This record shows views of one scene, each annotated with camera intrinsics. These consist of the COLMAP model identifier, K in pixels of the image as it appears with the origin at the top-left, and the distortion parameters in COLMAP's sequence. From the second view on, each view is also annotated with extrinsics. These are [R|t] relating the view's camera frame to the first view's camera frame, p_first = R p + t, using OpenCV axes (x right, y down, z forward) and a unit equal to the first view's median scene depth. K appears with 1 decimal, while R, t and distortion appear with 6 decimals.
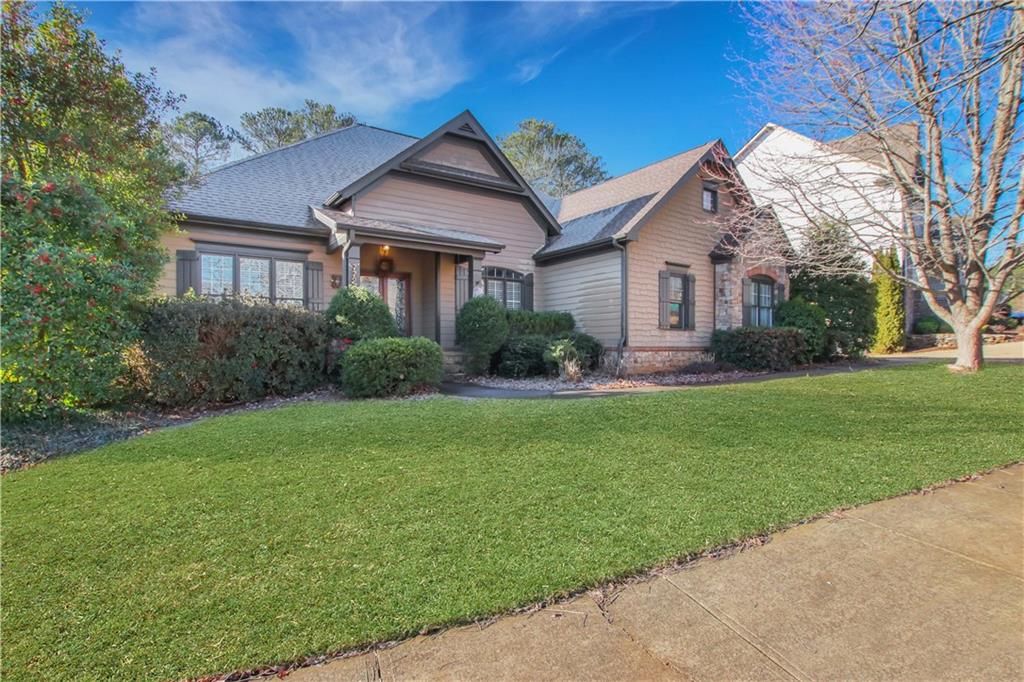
lens RADIAL K [[487.3, 0, 510.2], [0, 487.3, 343.5], [0, 0, 1]] dist [-0.025467, 0.003688]
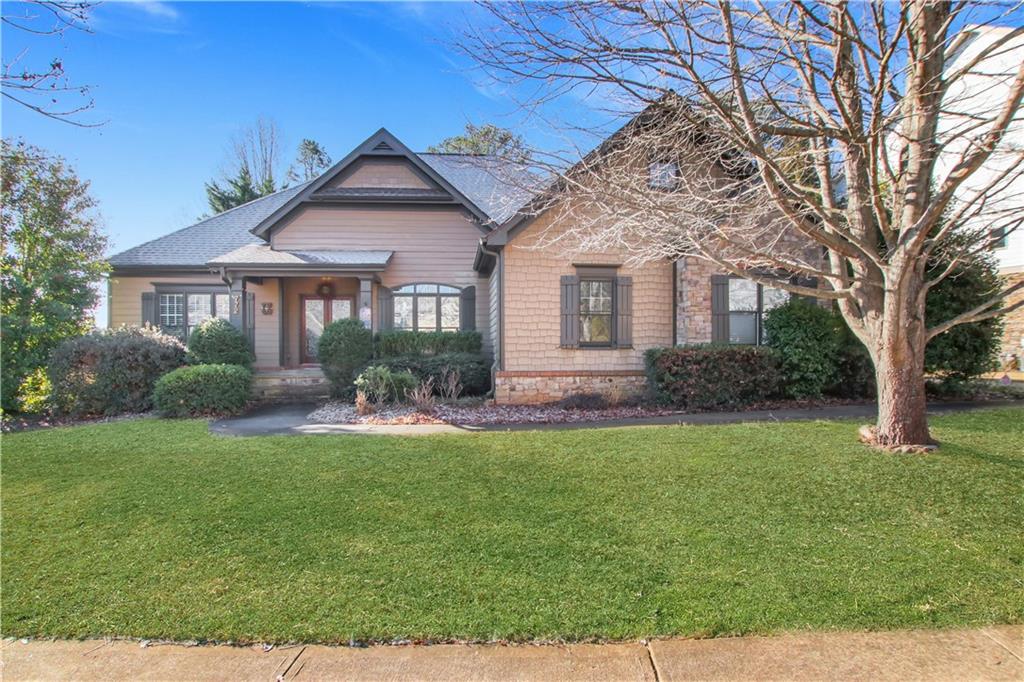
lens RADIAL K [[487.3, 0, 511.5], [0, 487.3, 342.2], [0, 0, 1]] dist [-0.025467, 0.003688]
pose [[0.882180, -0.006209, -0.470871, 0.602446], [0.005301, 0.999981, -0.003255, -0.037945], [0.470882, 0.000376, 0.882196, 0.244215]]
